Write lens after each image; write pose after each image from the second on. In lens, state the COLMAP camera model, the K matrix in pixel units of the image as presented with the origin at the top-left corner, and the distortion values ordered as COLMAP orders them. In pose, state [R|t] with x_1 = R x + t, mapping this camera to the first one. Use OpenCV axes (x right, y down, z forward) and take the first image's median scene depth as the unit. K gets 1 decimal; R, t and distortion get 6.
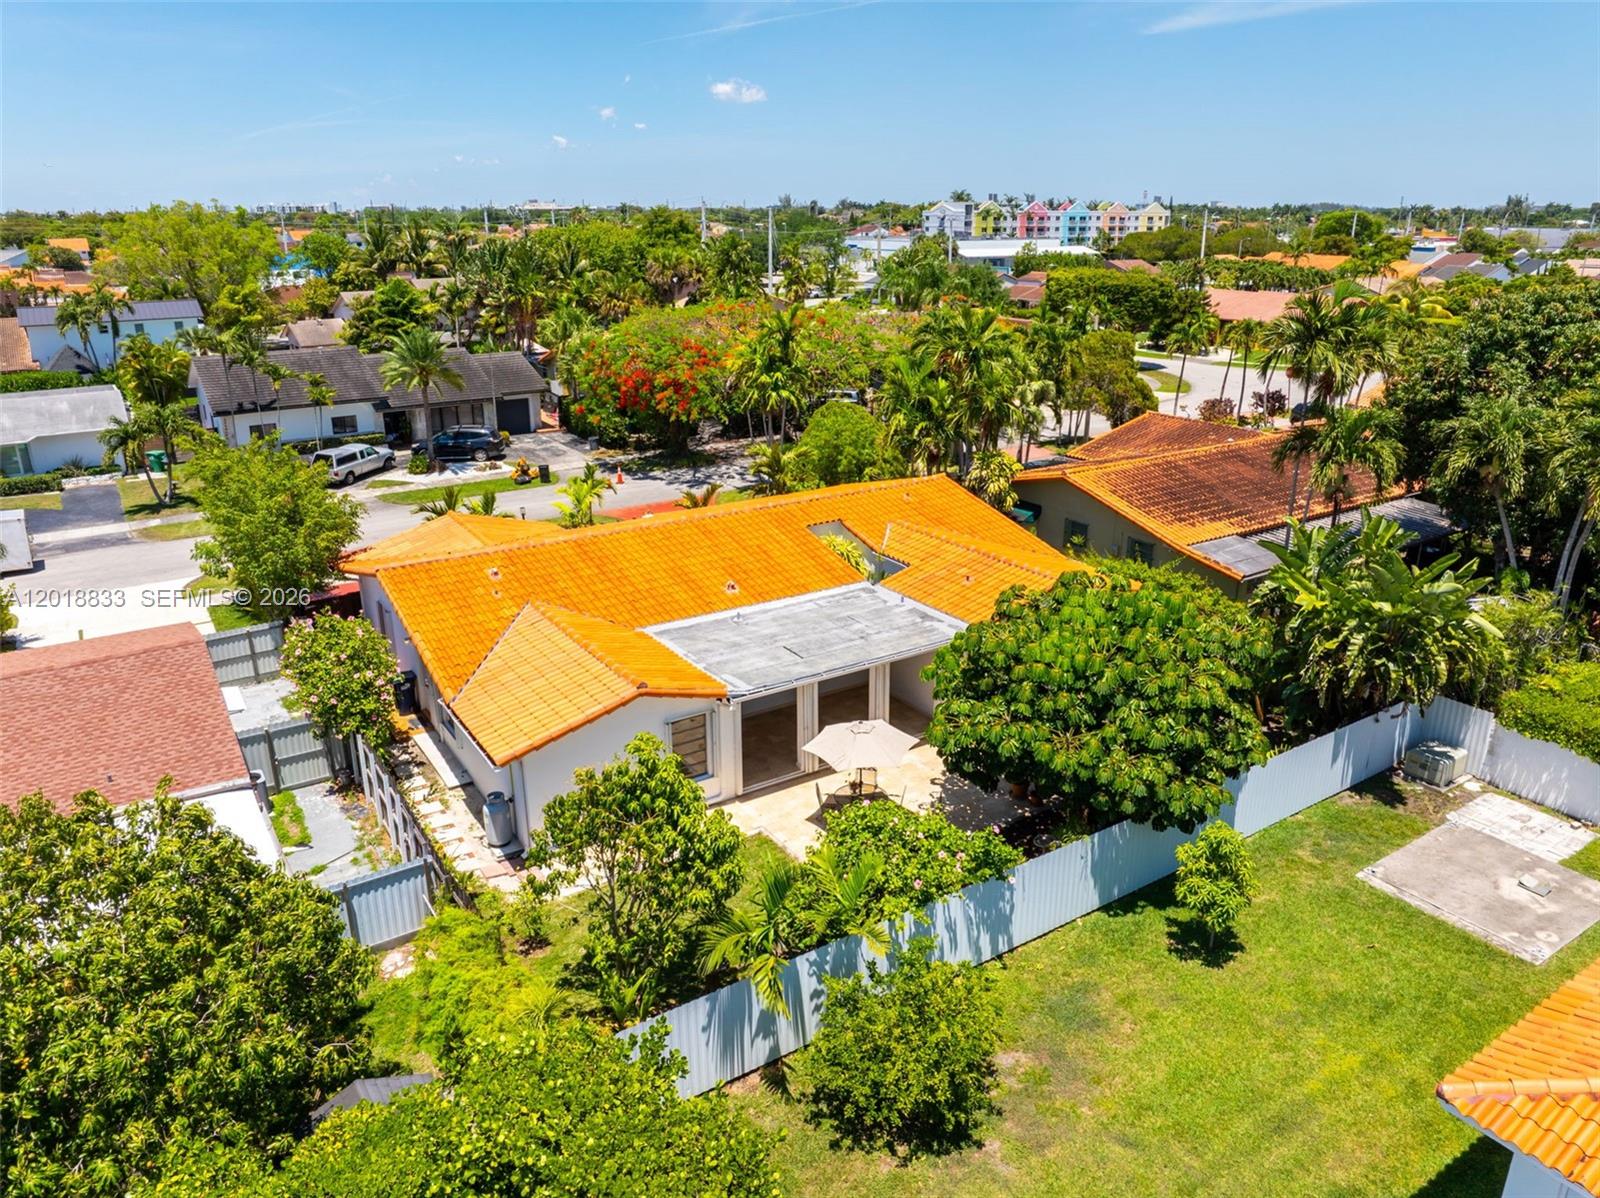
lens RADIAL K [[1115.4, 0, 817.9], [0, 1115.4, 601.3], [0, 0, 1]] dist [-0.038529, -0.000348]
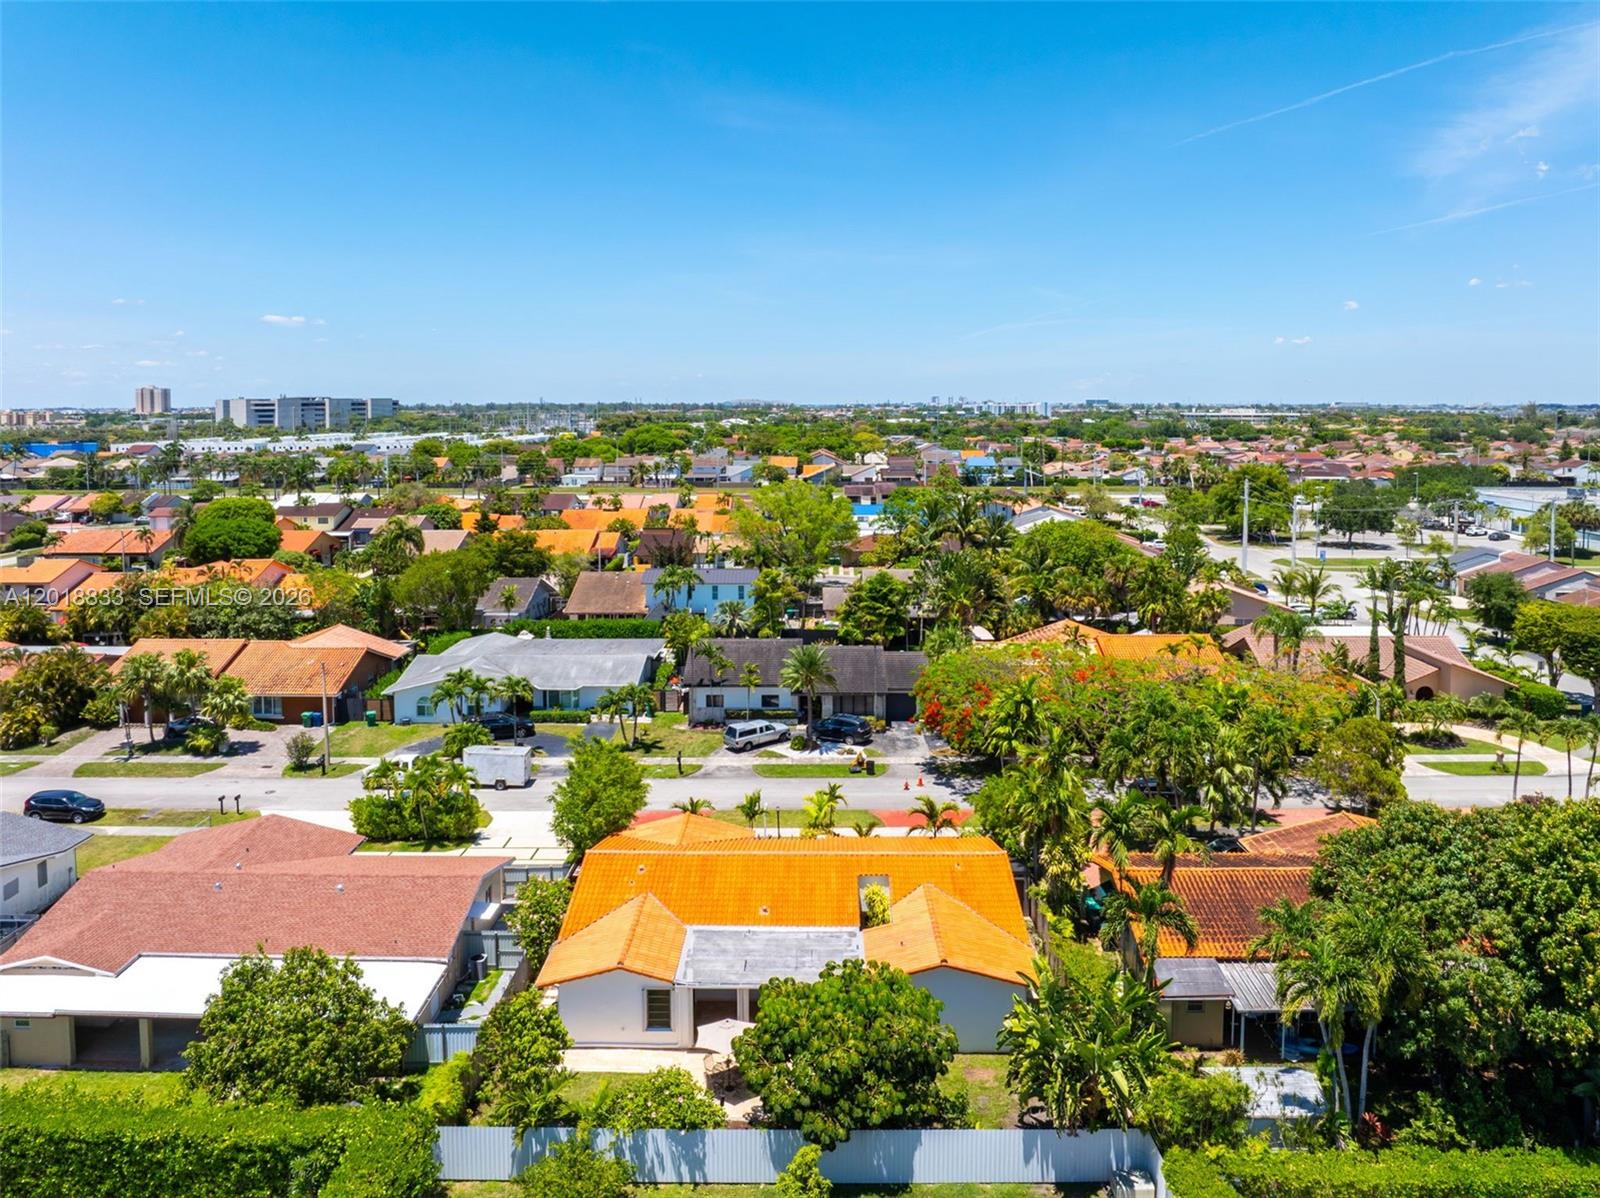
lens RADIAL K [[1168.1, 0, 816.9], [0, 1168.1, 494.6], [0, 0, 1]] dist [-0.012280, -0.027919]
pose [[0.831556, 0.042731, -0.553795, 0.444212], [-0.187384, 0.960167, -0.207282, -0.127227], [0.522879, 0.276139, 0.806440, -0.219901]]
